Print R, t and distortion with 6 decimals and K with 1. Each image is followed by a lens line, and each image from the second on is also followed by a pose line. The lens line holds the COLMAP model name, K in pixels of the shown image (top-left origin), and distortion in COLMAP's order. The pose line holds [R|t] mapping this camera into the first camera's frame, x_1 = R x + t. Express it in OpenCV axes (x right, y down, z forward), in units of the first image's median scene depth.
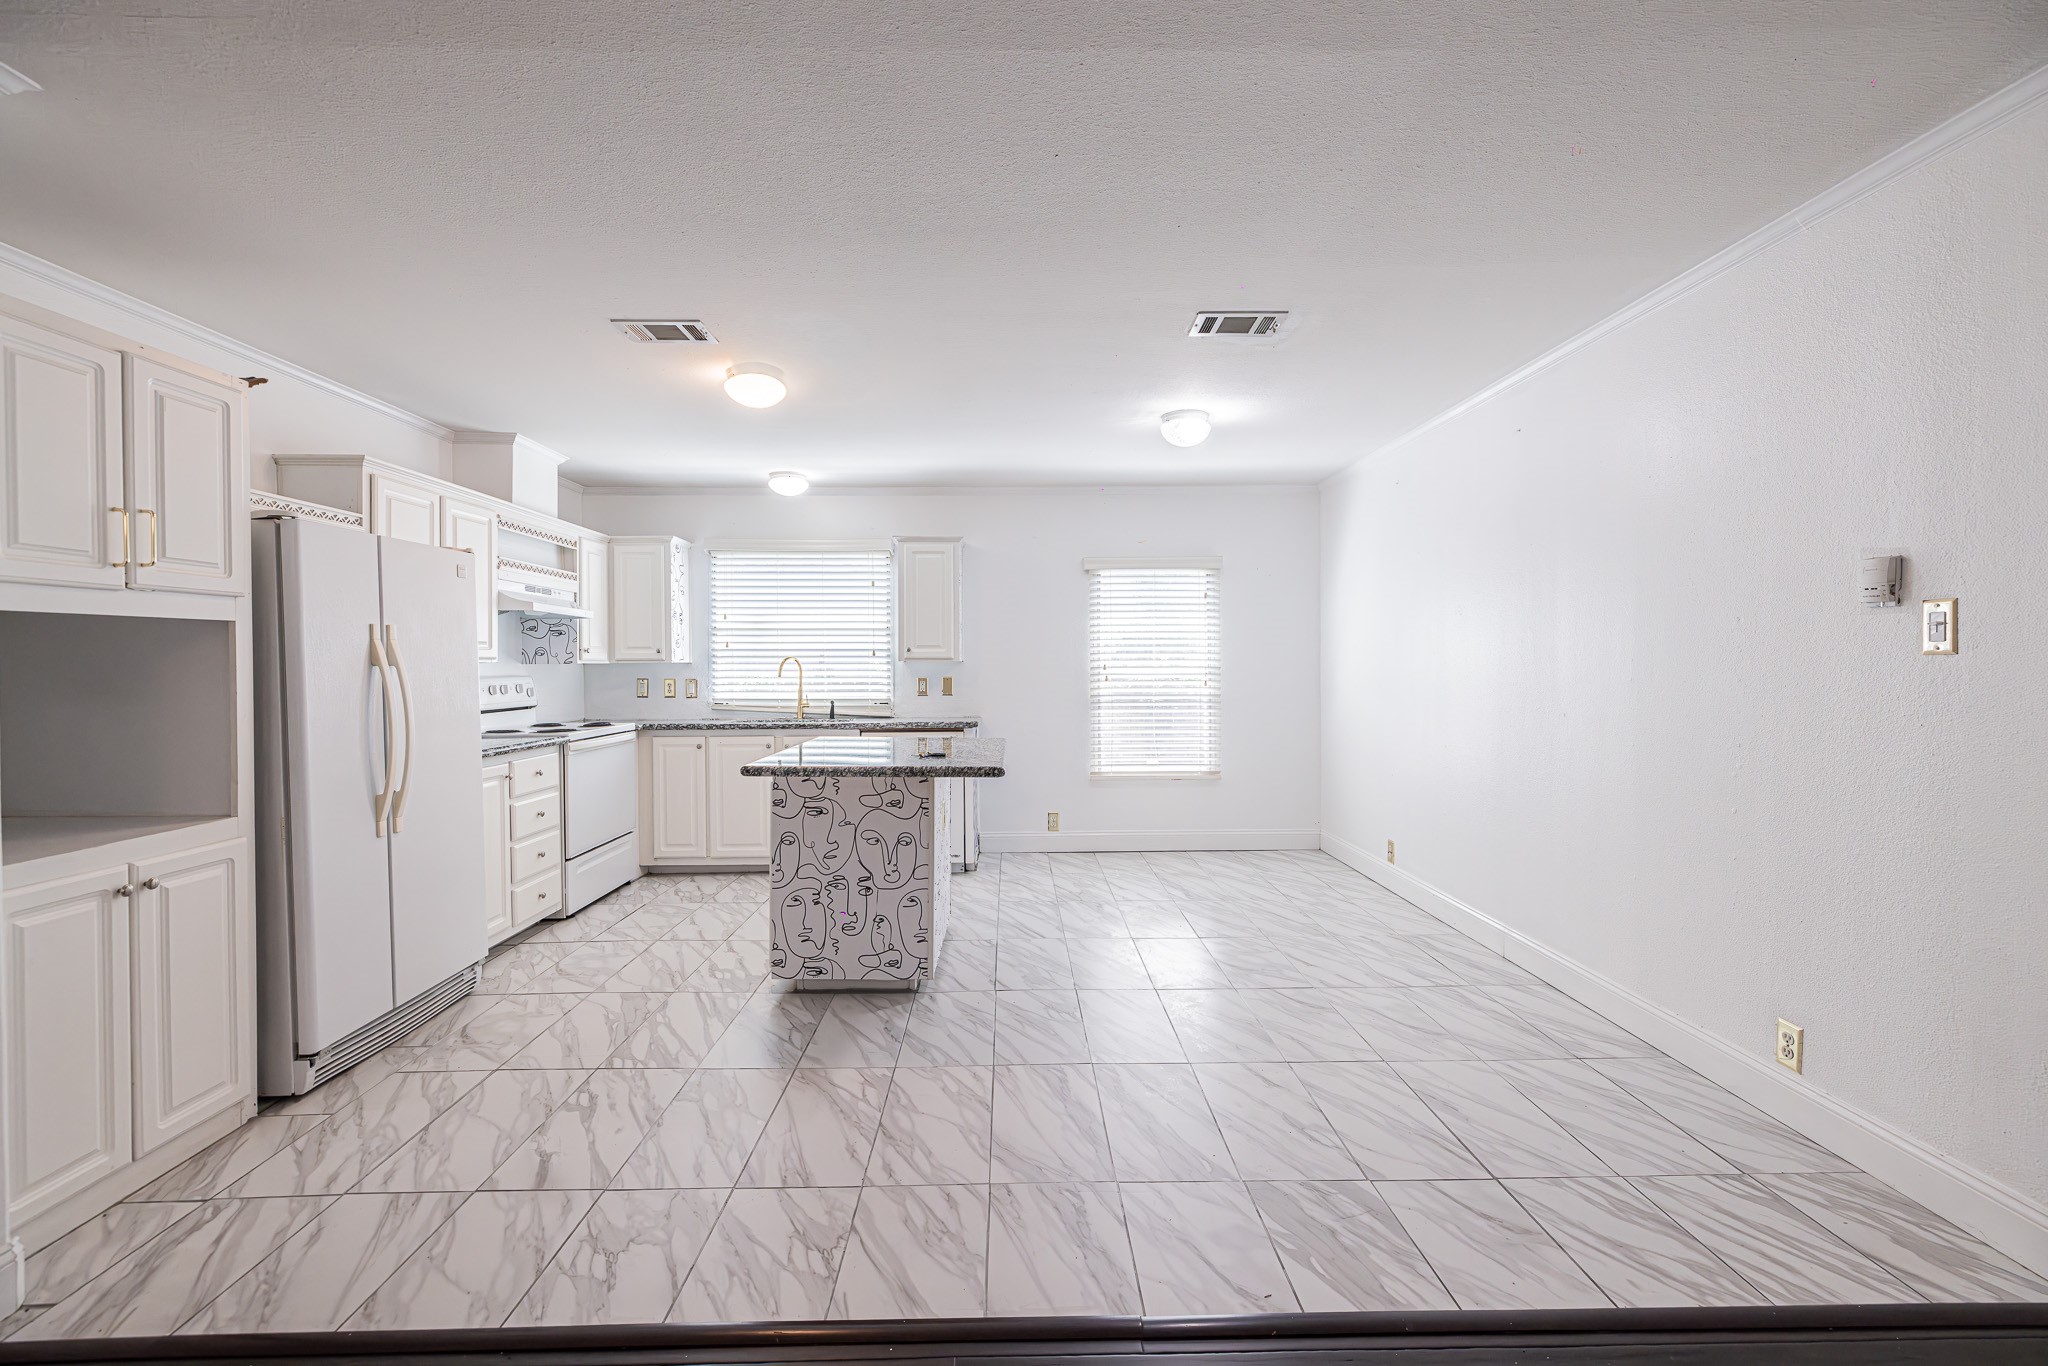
lens RADIAL K [[856.6, 0, 1025.6], [0, 856.6, 672.6], [0, 0, 1]] dist [-0.000243, 0.000240]
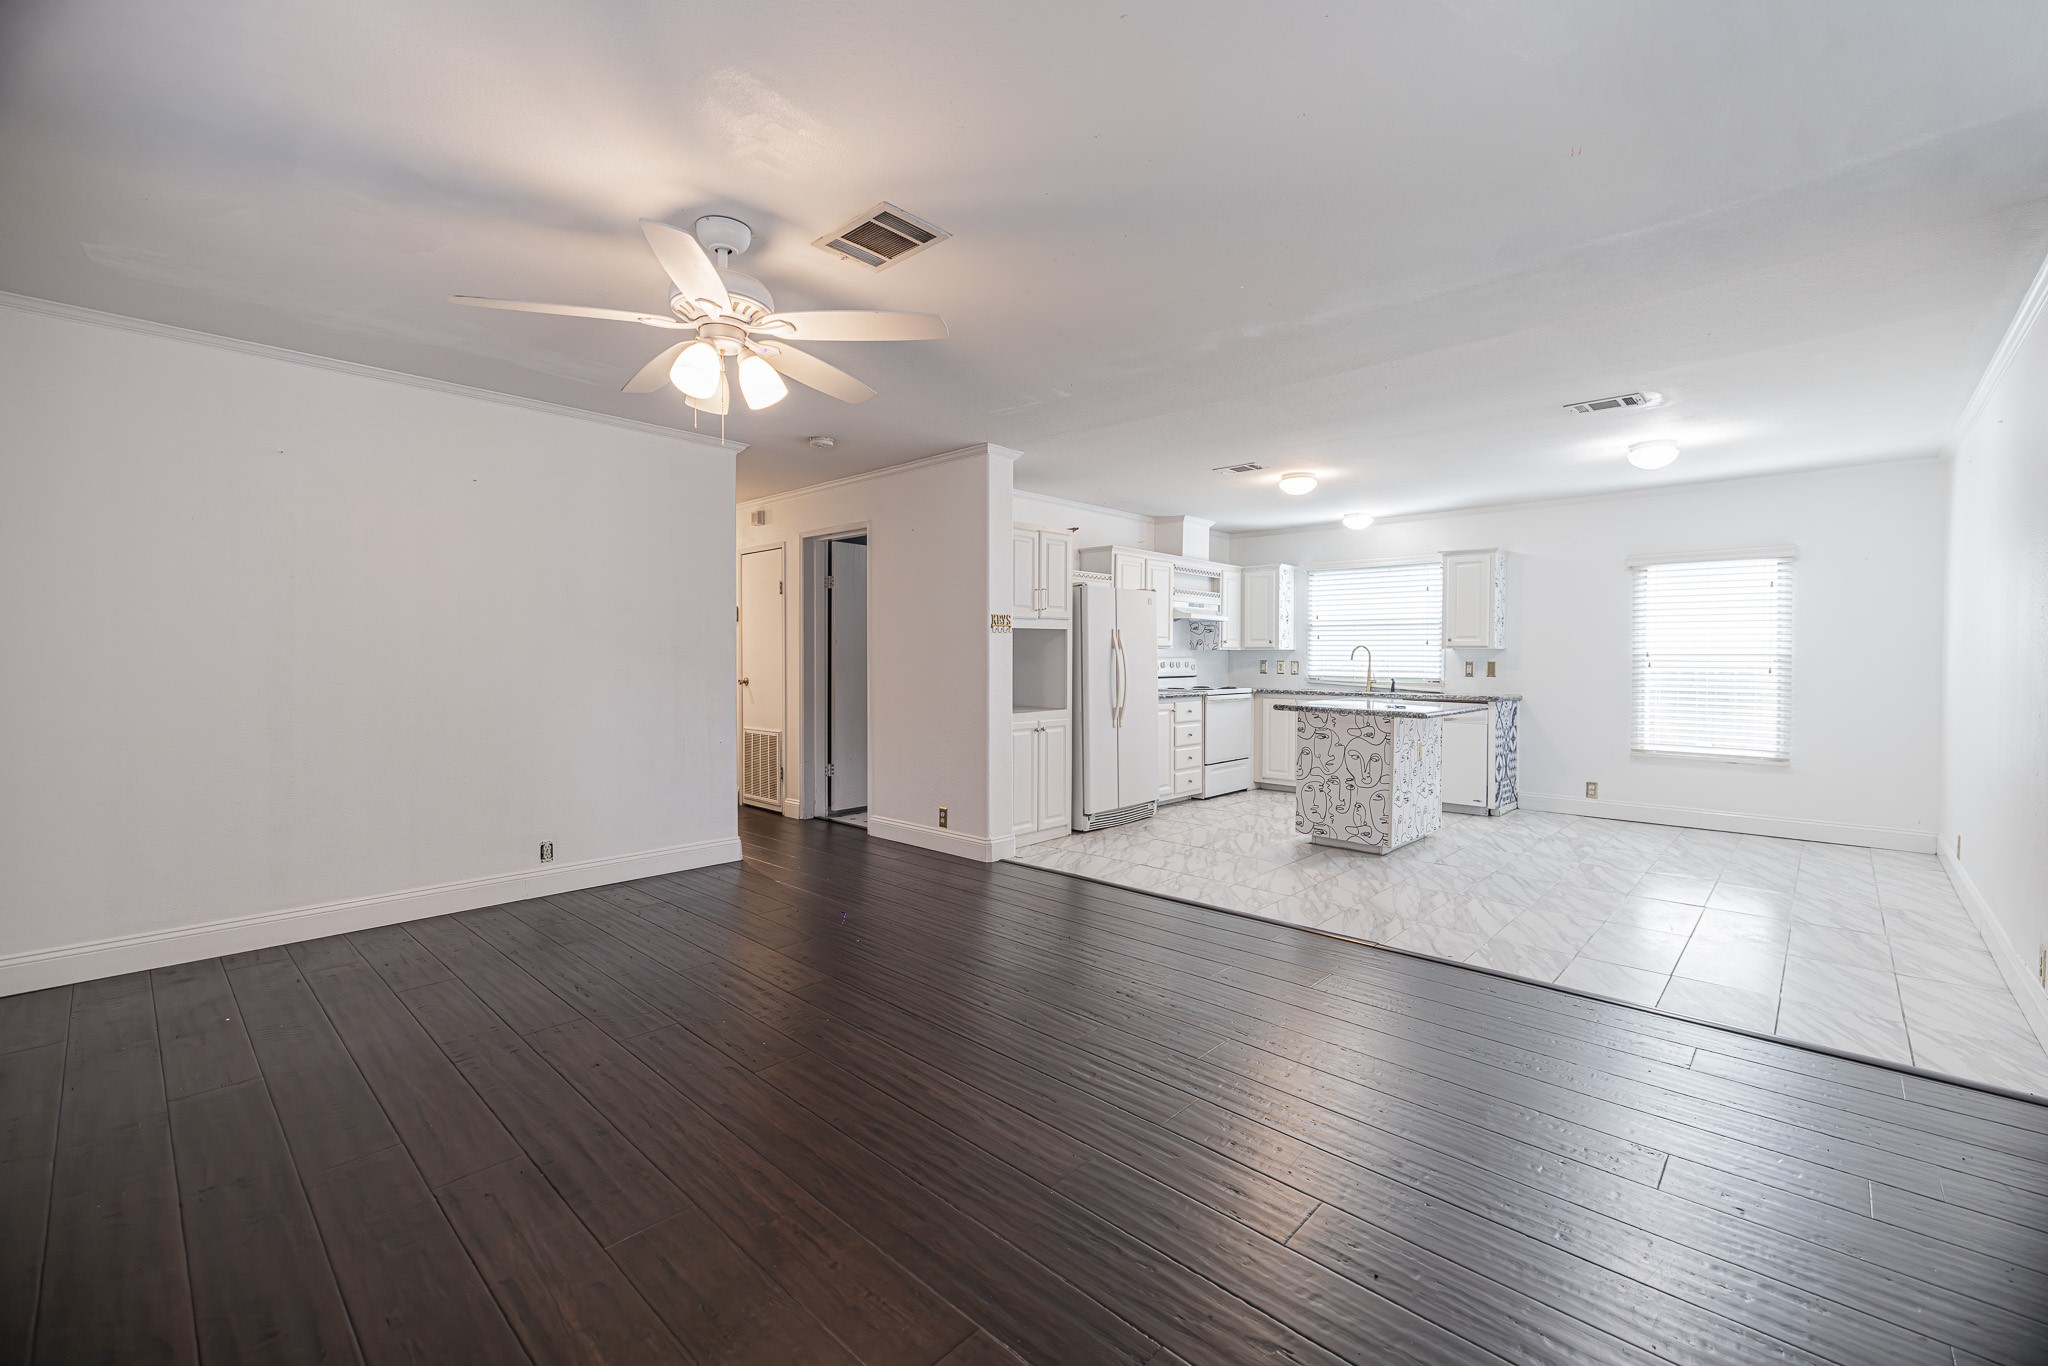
lens RADIAL K [[854.7, 0, 1021.3], [0, 854.7, 674.4], [0, 0, 1]] dist [0.001854, 0.000219]
pose [[0.712929, 0.021336, -0.700911, 0.503862], [-0.013832, 0.999770, 0.016363, 0.021886], [0.701100, -0.001971, 0.713061, -0.602142]]
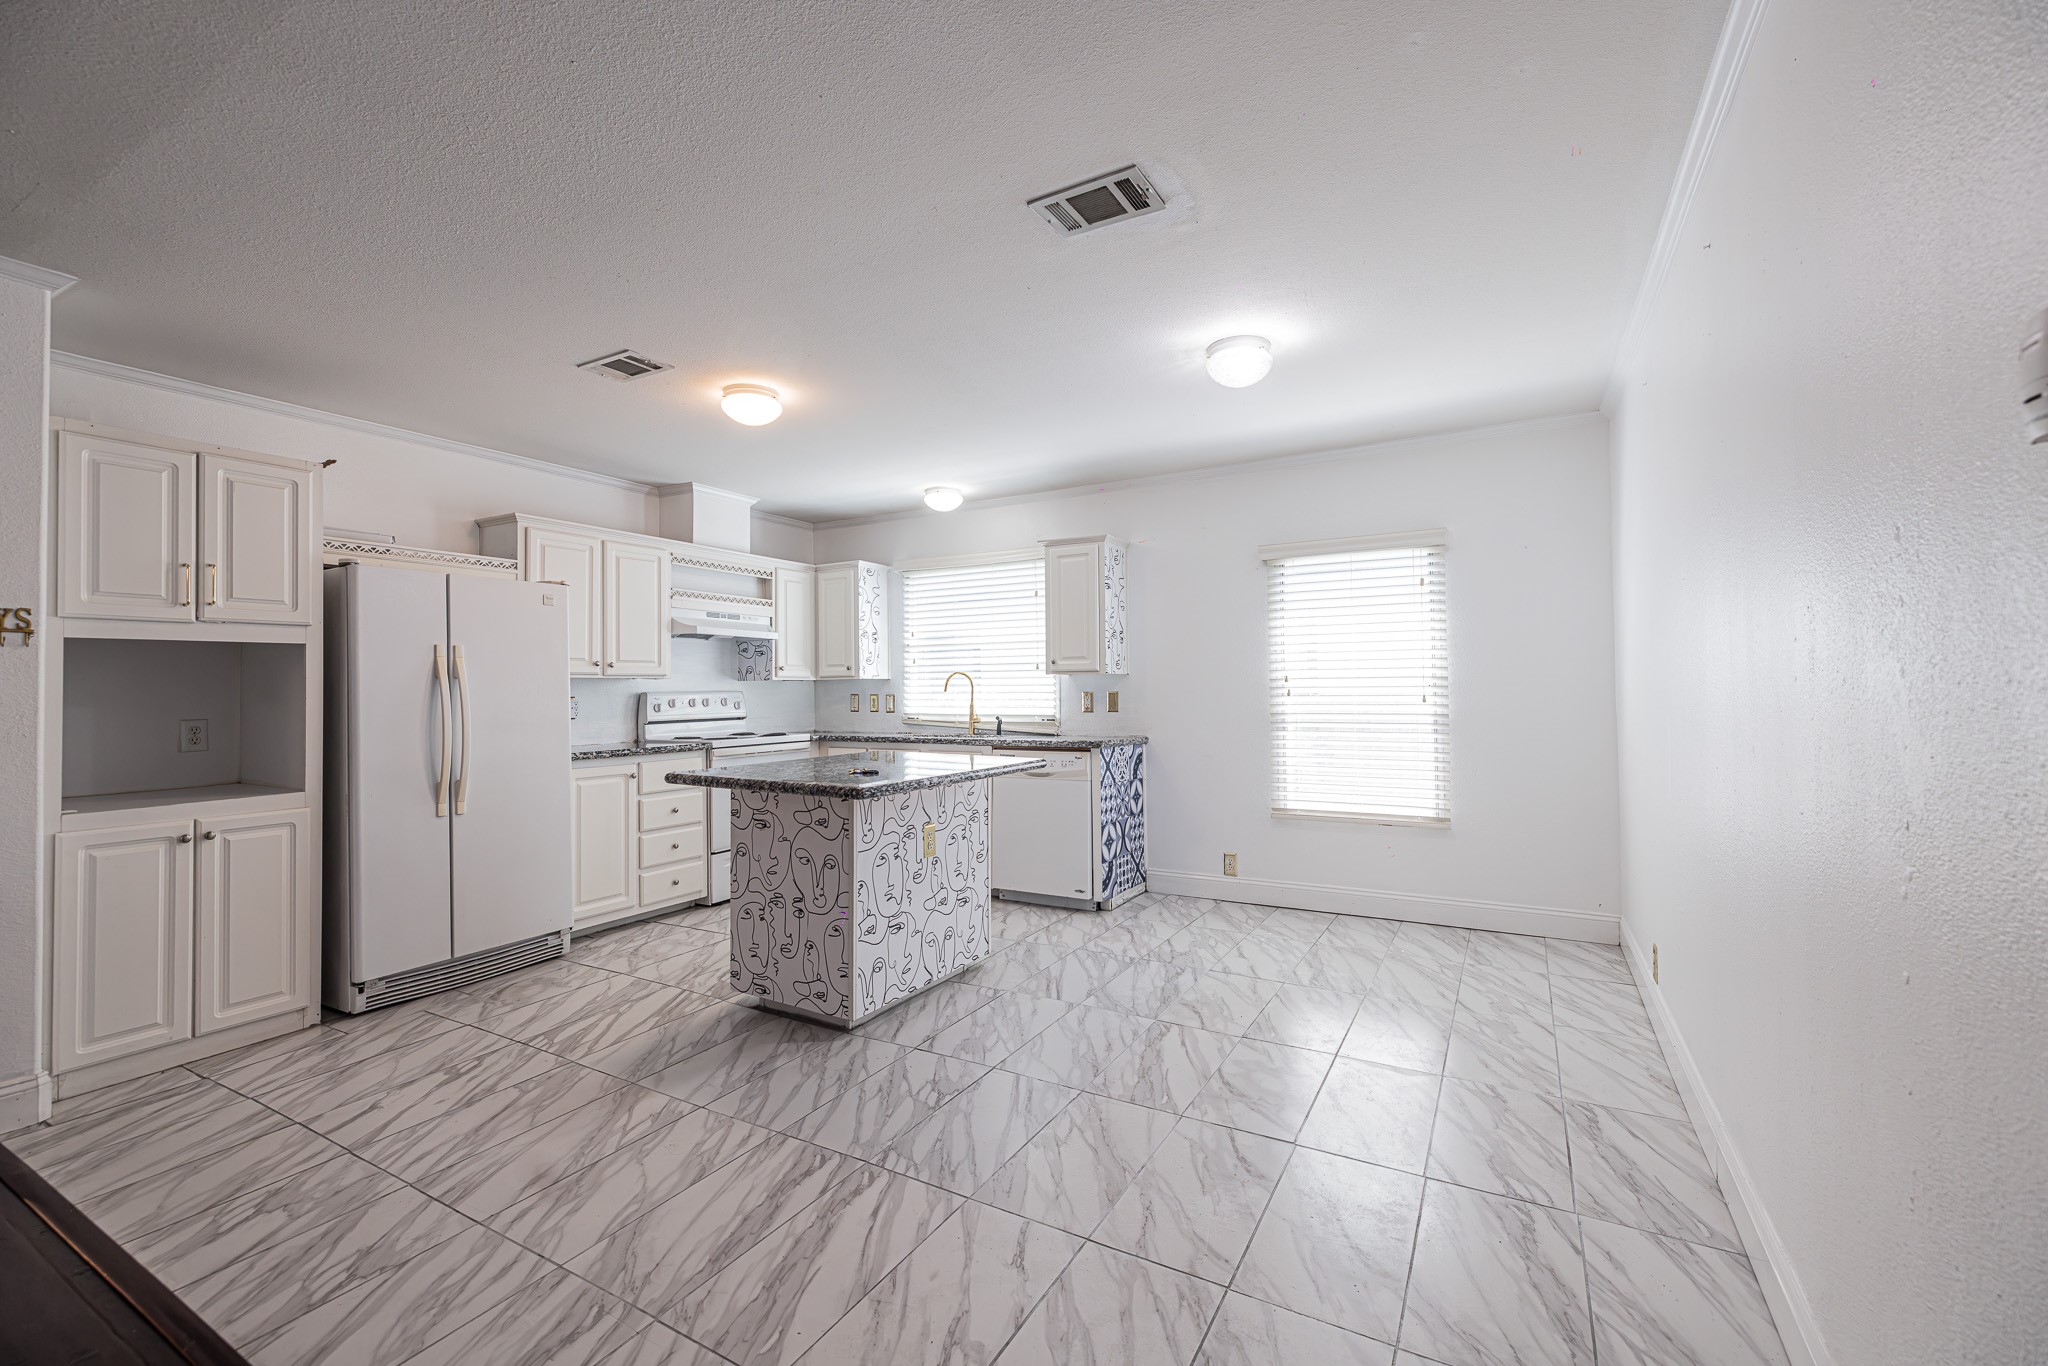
lens RADIAL K [[856.6, 0, 1025.6], [0, 856.6, 672.6], [0, 0, 1]] dist [-0.000243, 0.000240]
pose [[0.858206, -0.015307, -0.513077, 0.515687], [0.001885, 0.999643, -0.026670, 0.015650], [0.513302, 0.021921, 0.857928, 0.311573]]
